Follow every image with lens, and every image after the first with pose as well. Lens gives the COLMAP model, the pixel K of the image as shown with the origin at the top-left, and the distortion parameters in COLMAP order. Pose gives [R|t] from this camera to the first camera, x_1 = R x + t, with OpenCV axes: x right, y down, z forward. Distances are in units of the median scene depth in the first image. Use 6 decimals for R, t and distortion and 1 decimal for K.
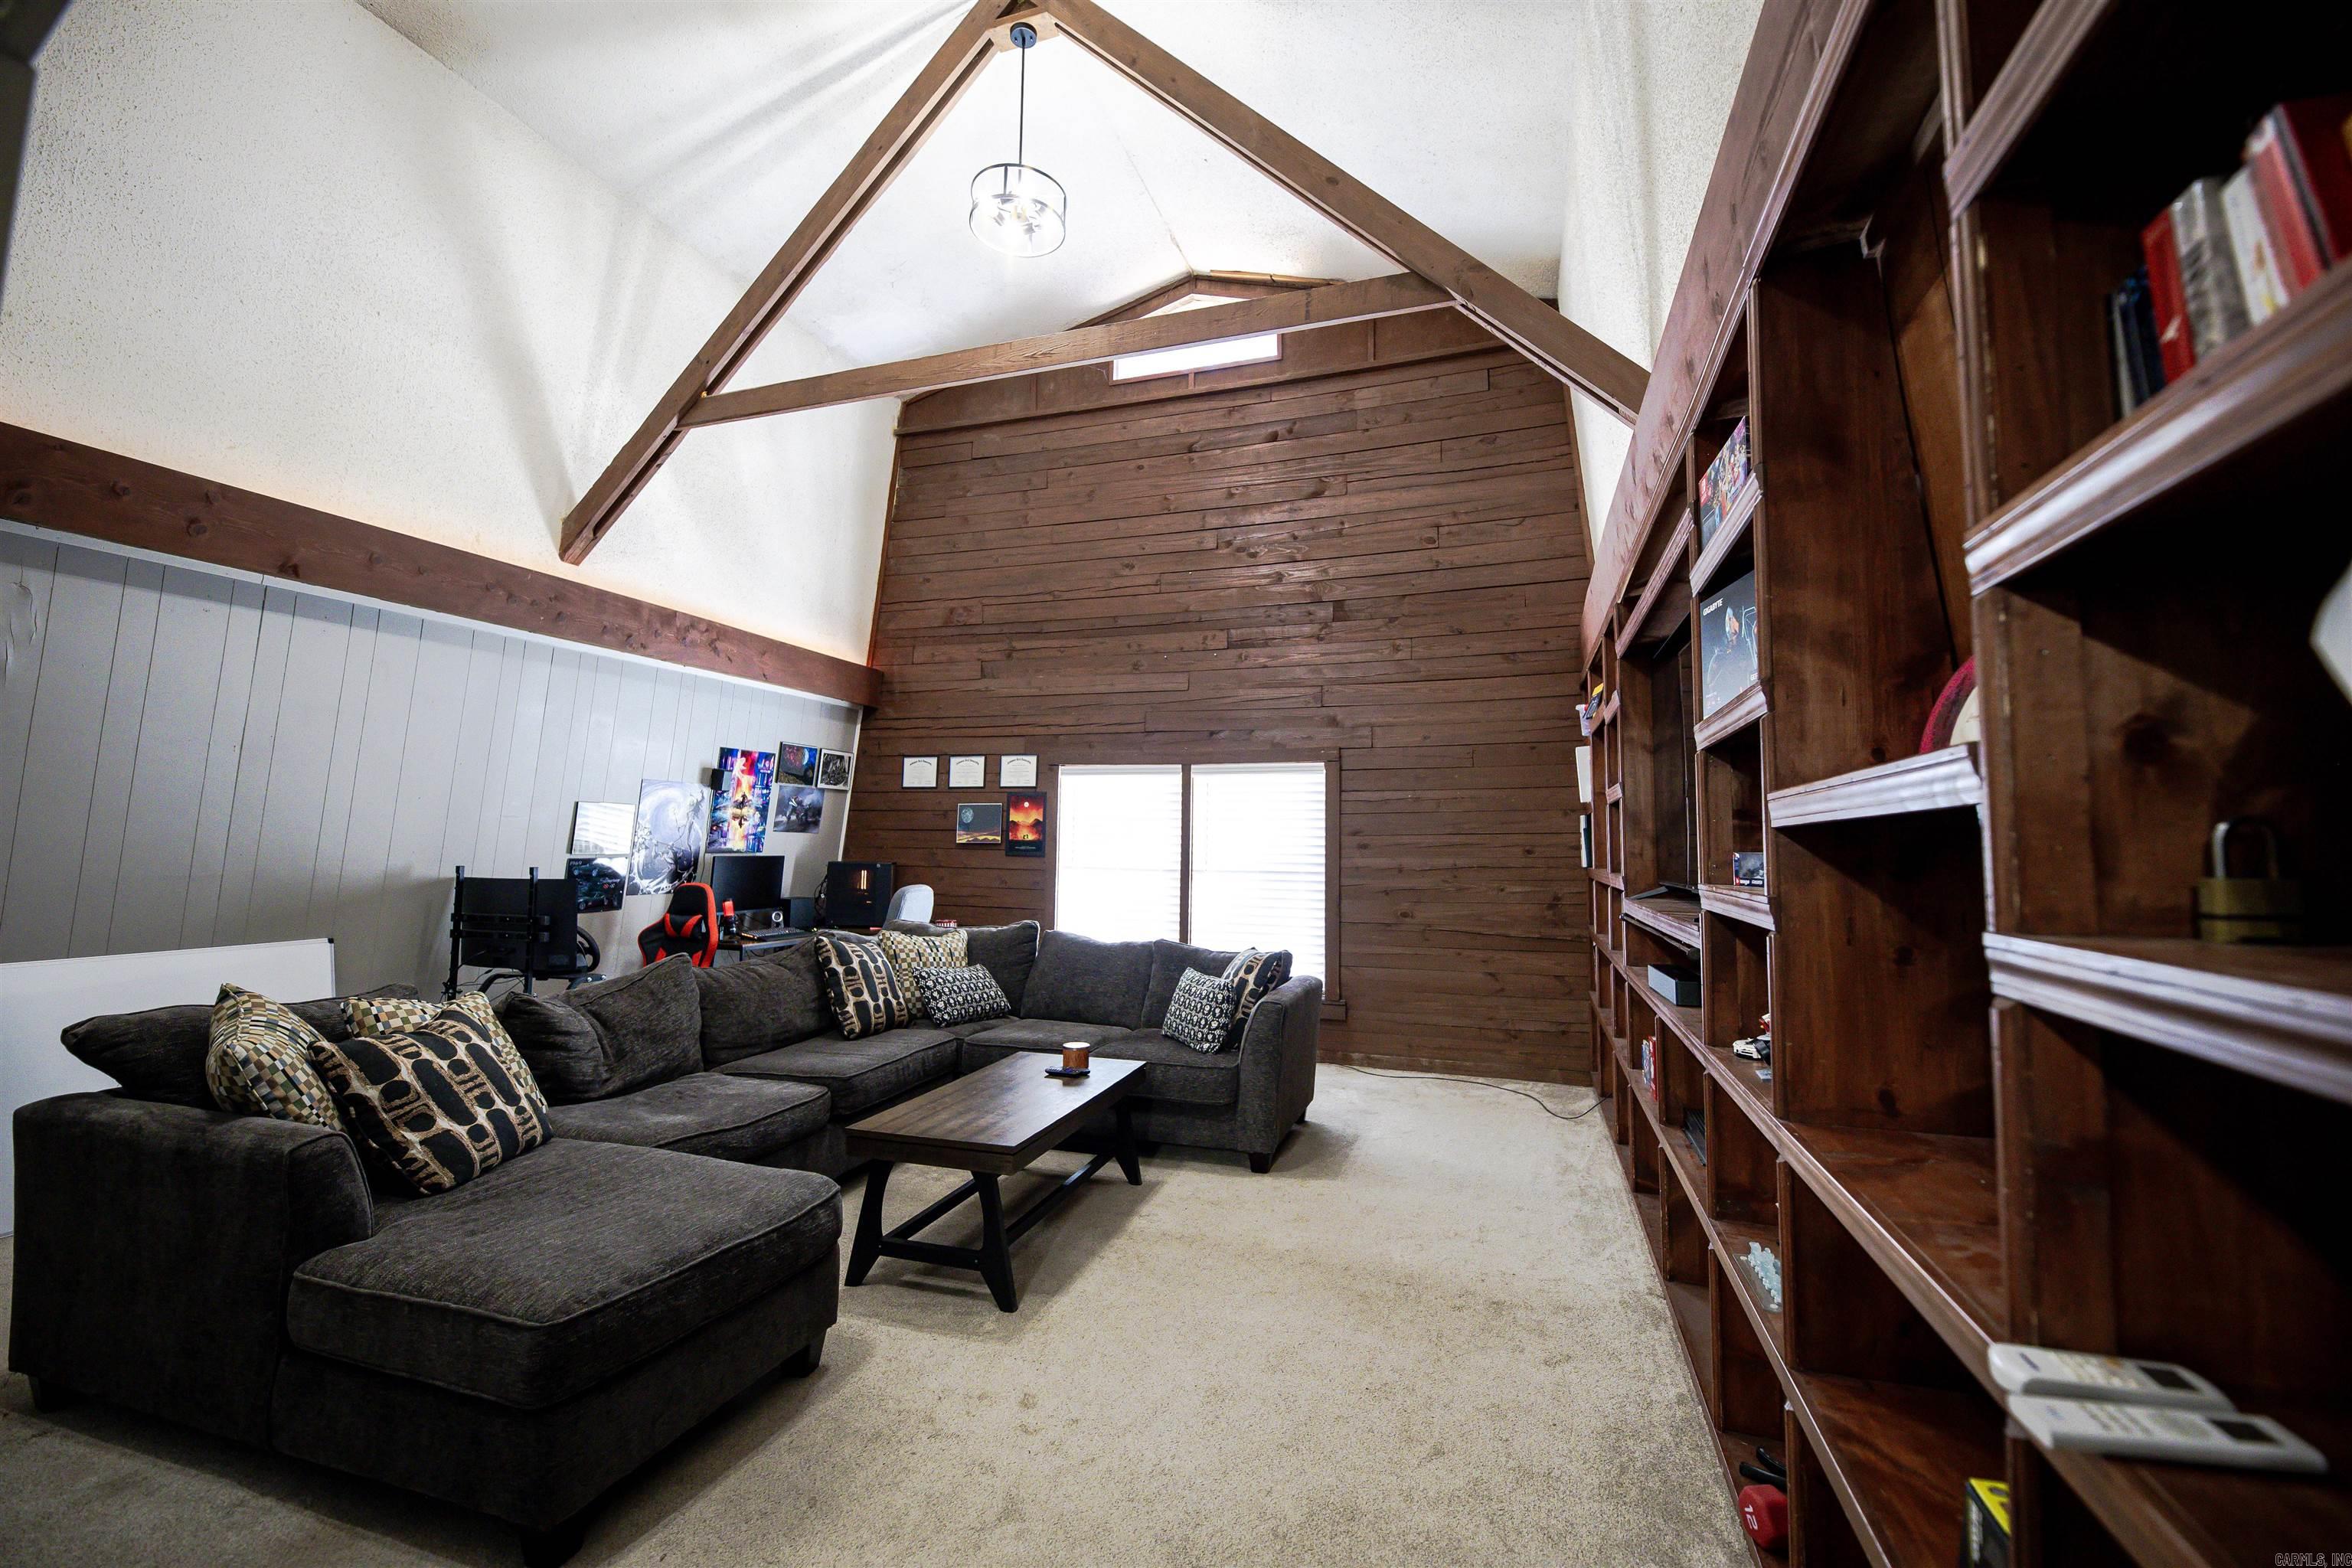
lens RADIAL K [[973.4, 0, 1184.2], [0, 973.4, 776.2], [0, 0, 1]] dist [0.001583, -0.002705]
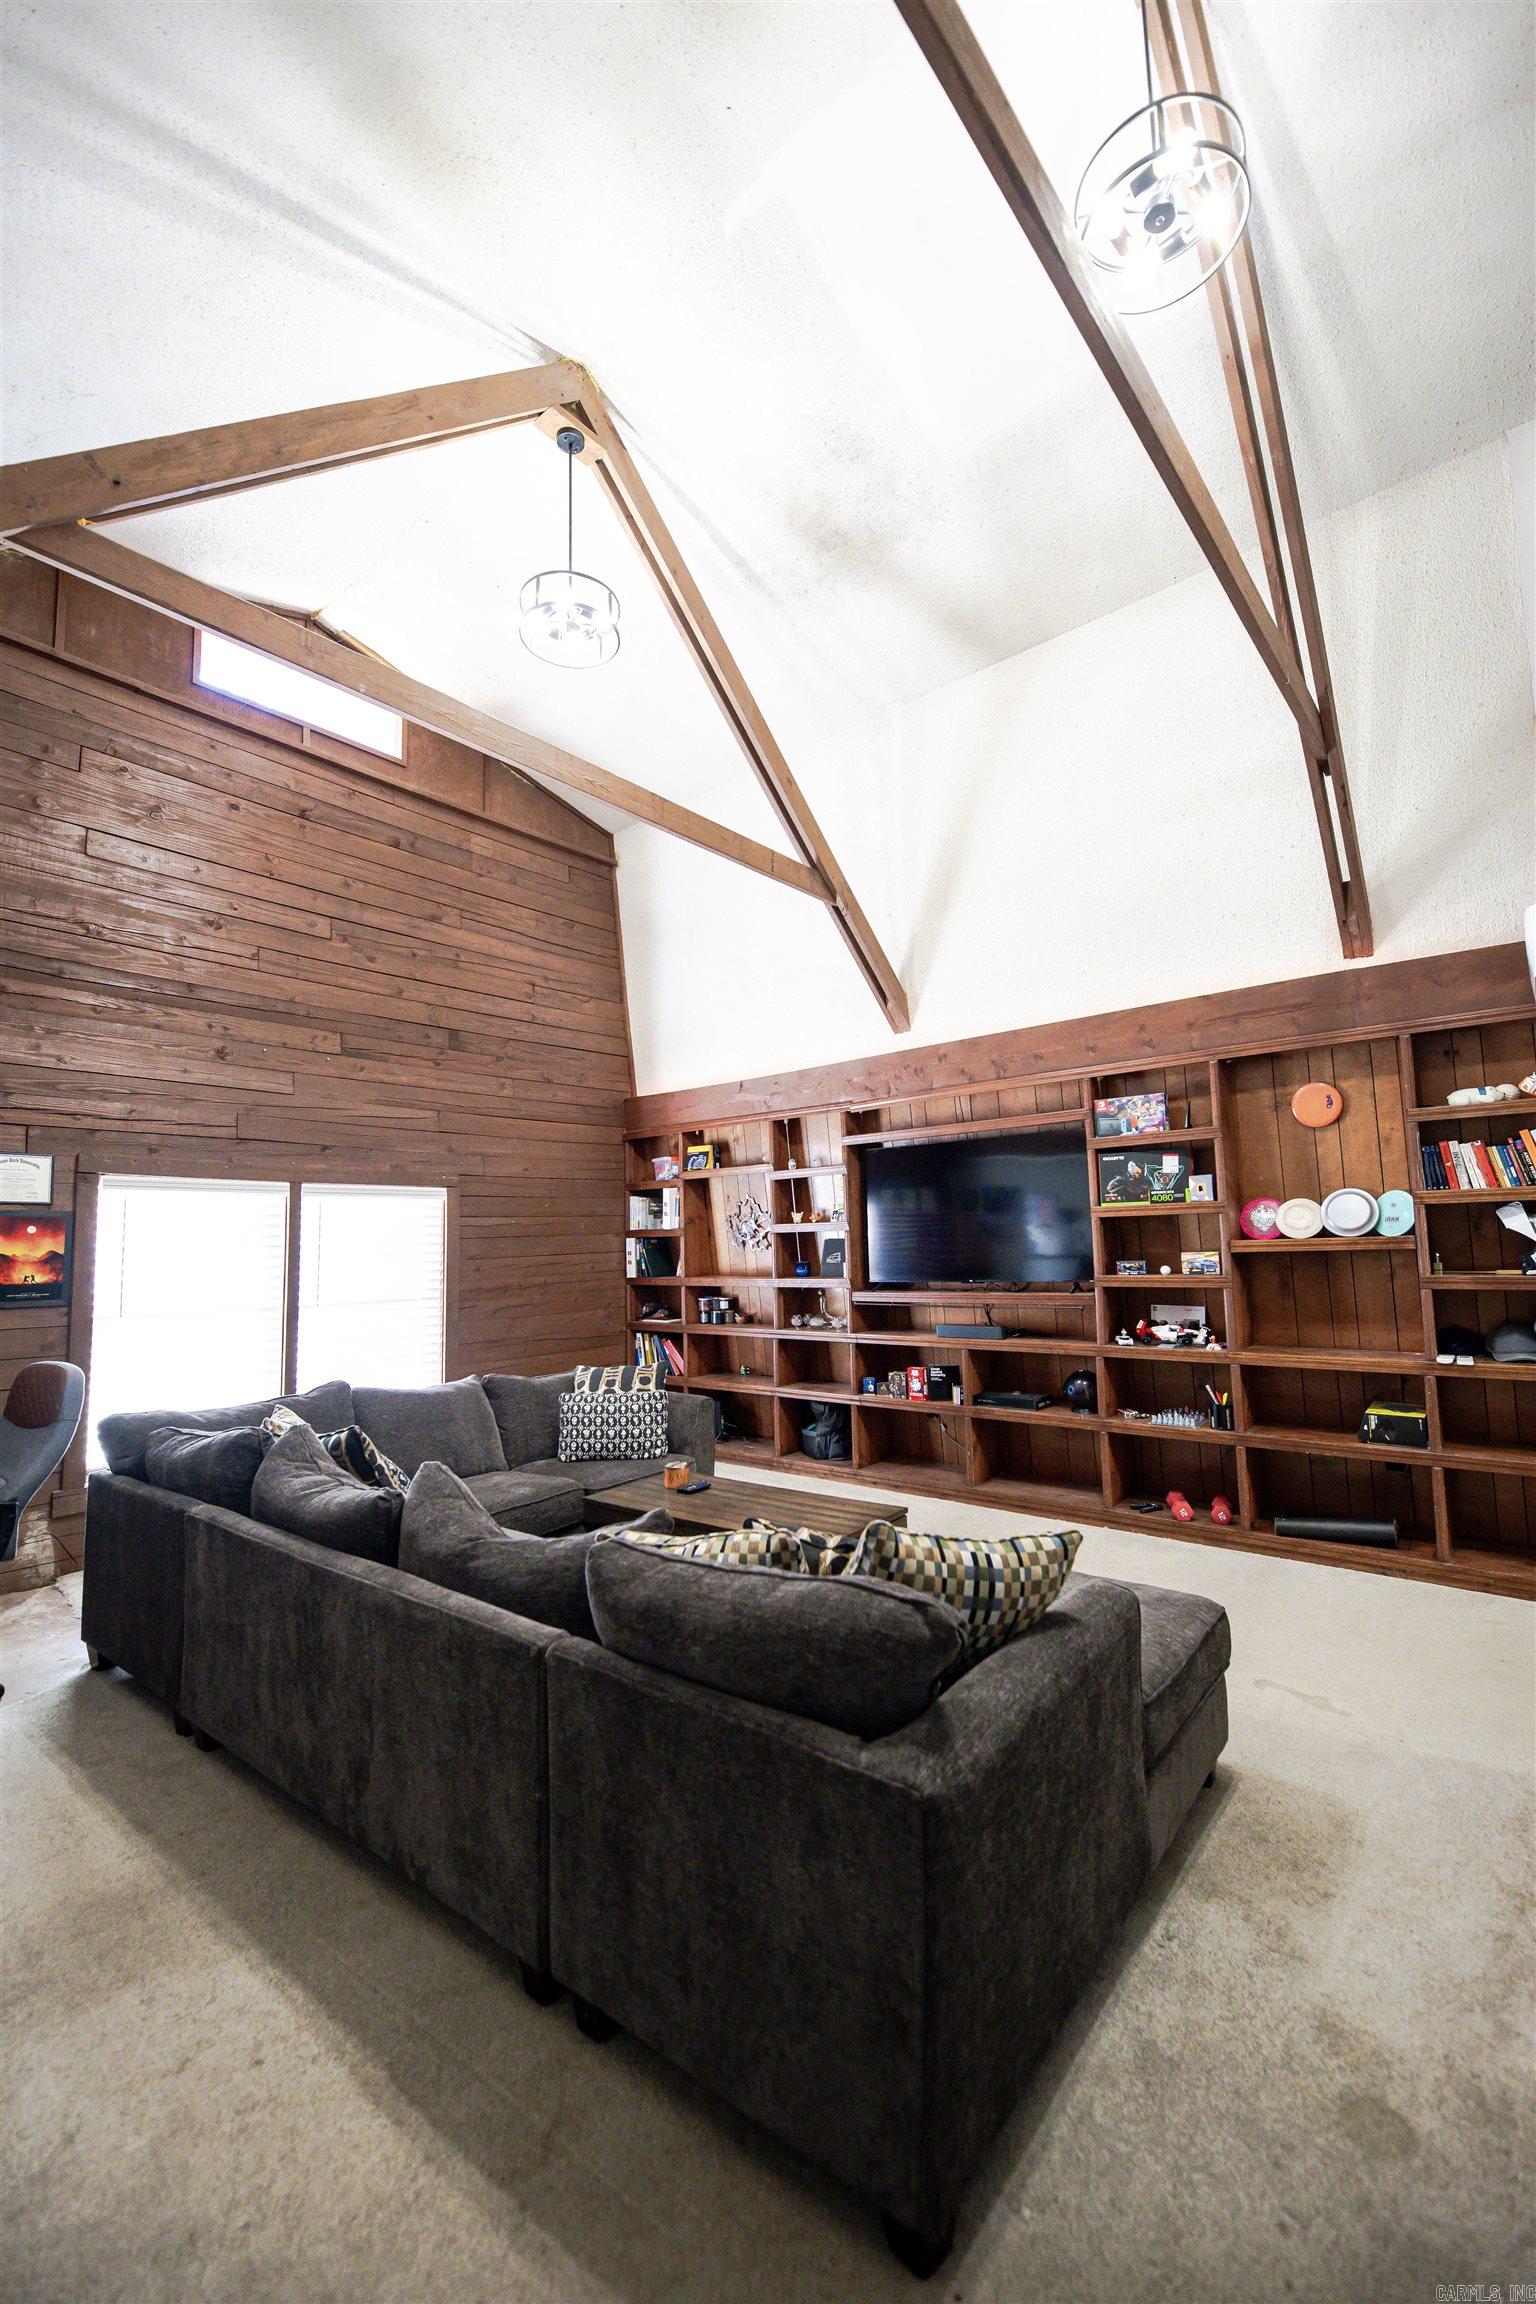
lens RADIAL K [[953.5, 0, 772.7], [0, 953.5, 1158.0], [0, 0, 1]] dist [0.001583, -0.002705]
pose [[0.354128, 0.063217, 0.933058, -0.616358], [-0.041906, 0.997783, -0.051698, -0.007520], [-0.934258, -0.020793, 0.355992, 0.309407]]
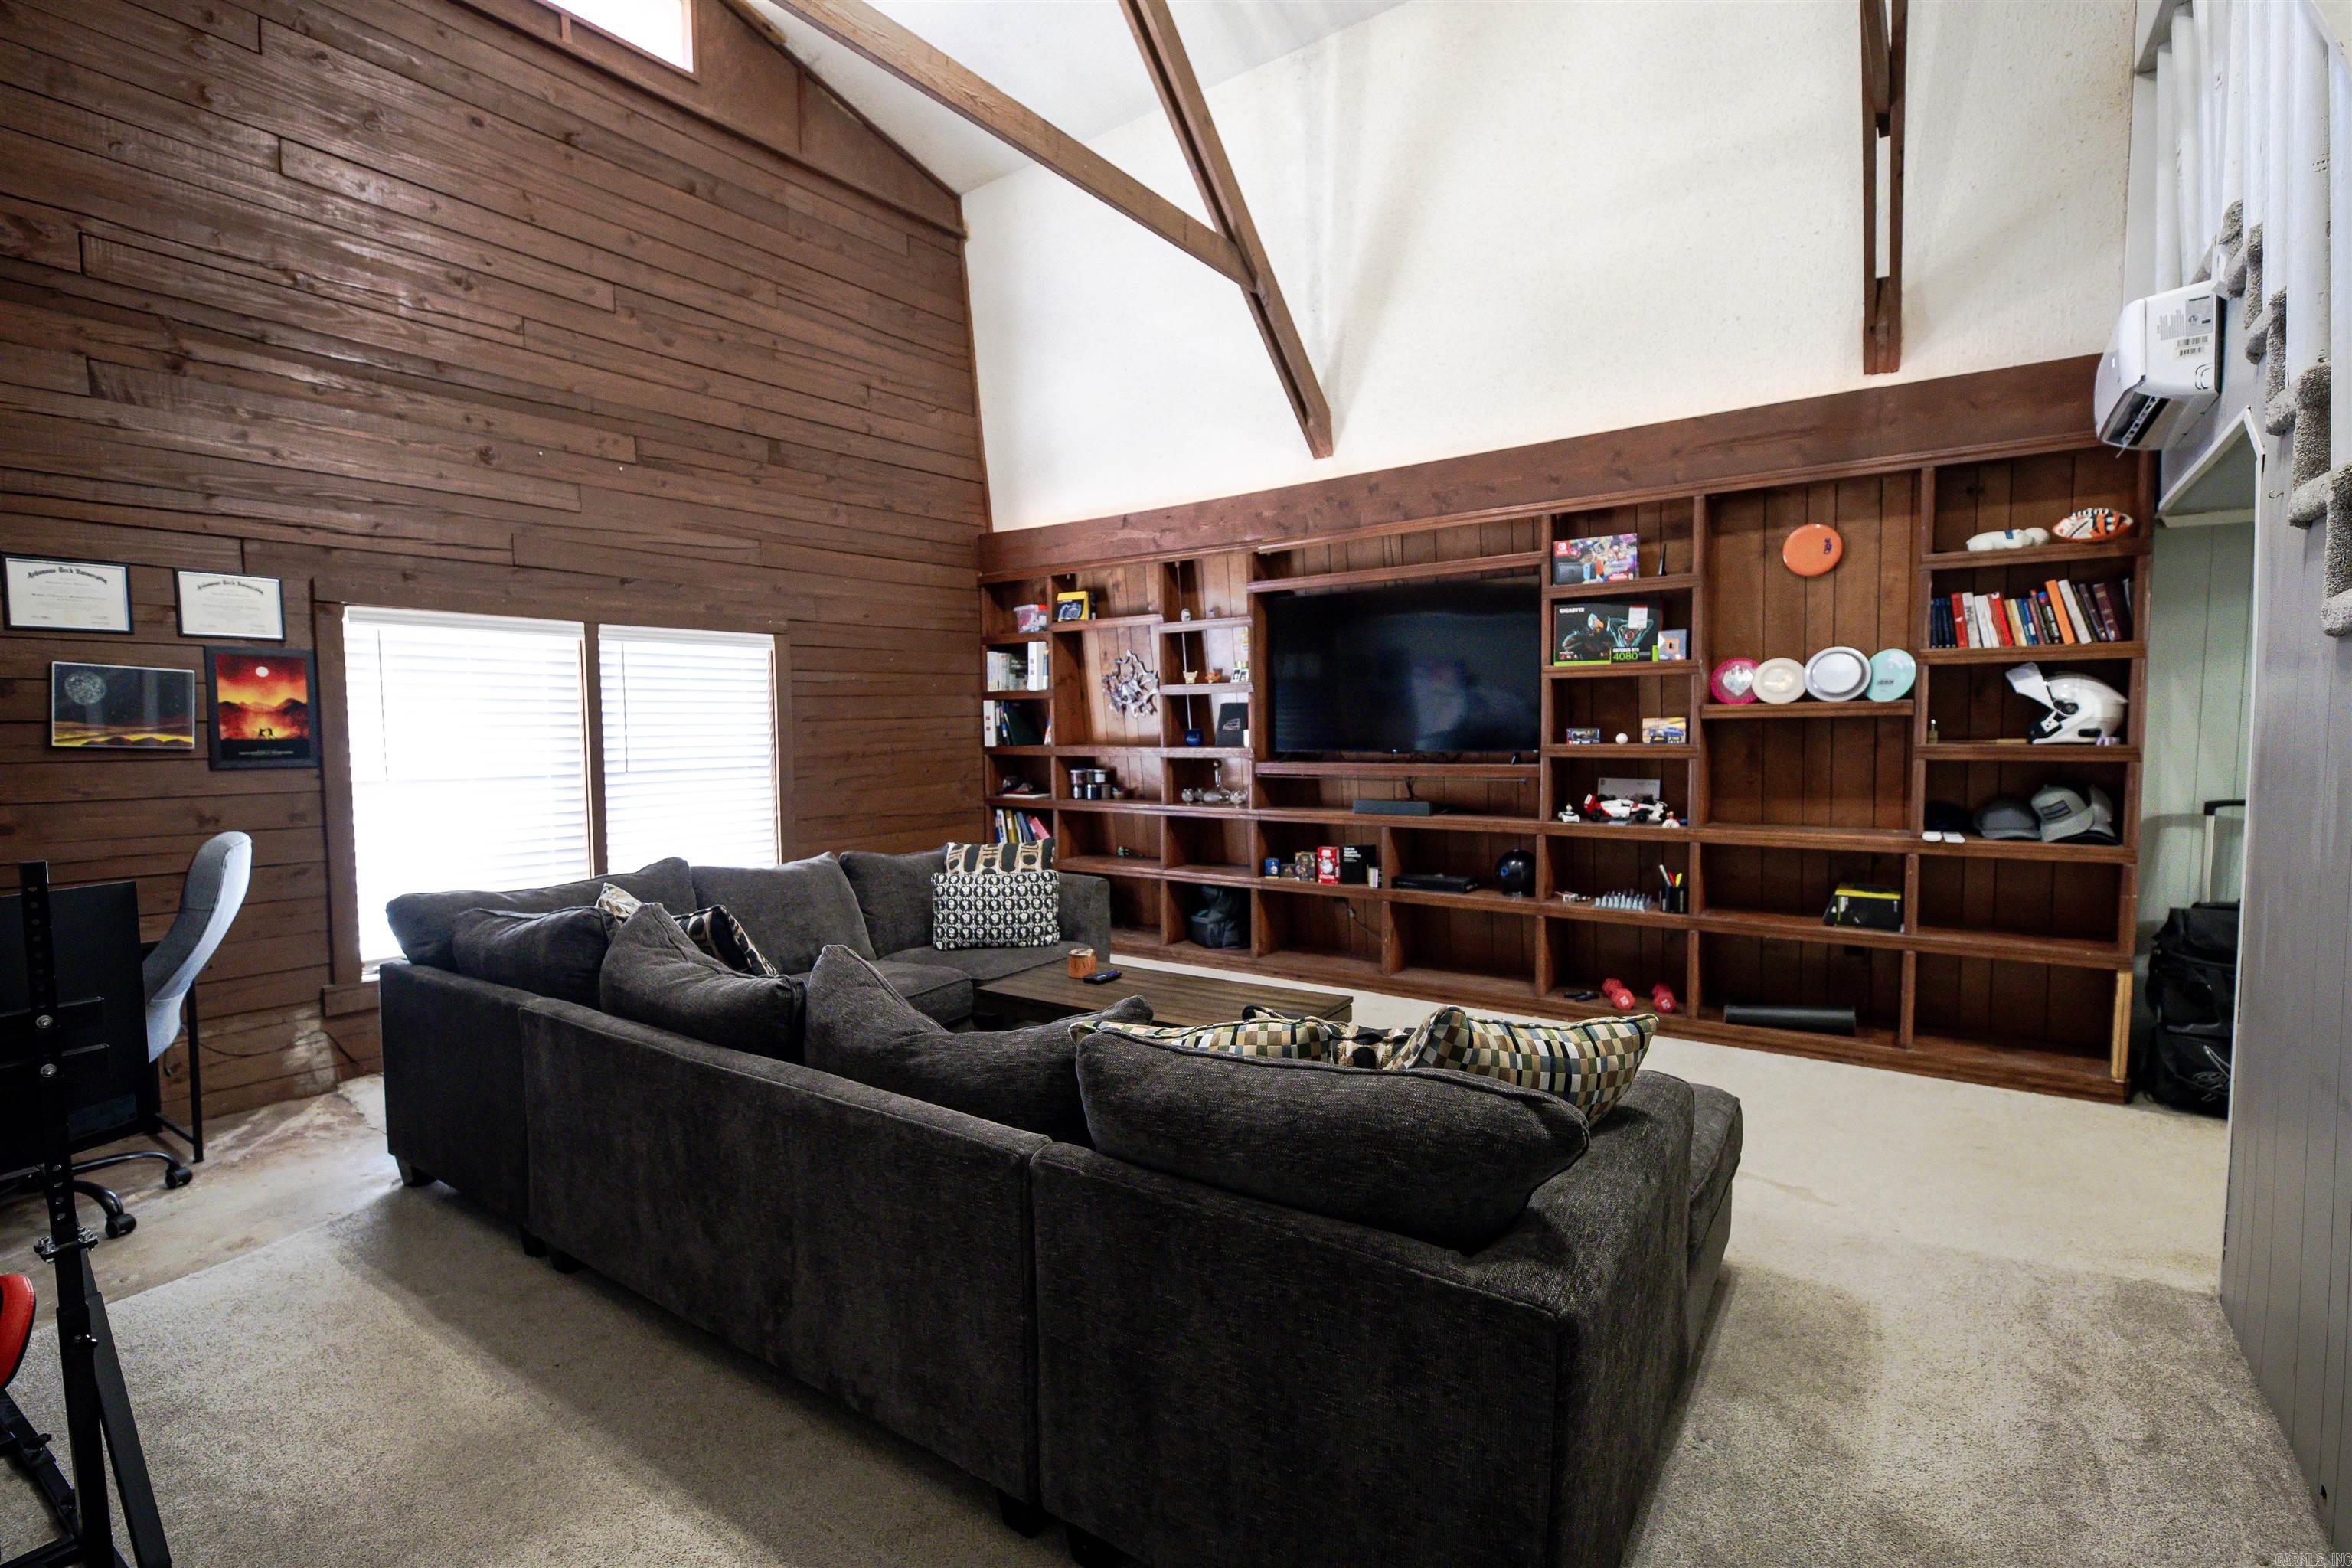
lens RADIAL K [[1065.3, 0, 1181.6], [0, 1065.3, 784.4], [0, 0, 1]] dist [0.001241, -0.001086]
pose [[0.286595, -0.073822, 0.955204, -0.600714], [-0.056224, 0.994012, 0.093691, 0.007774], [-0.956401, -0.080557, 0.280728, 0.366769]]
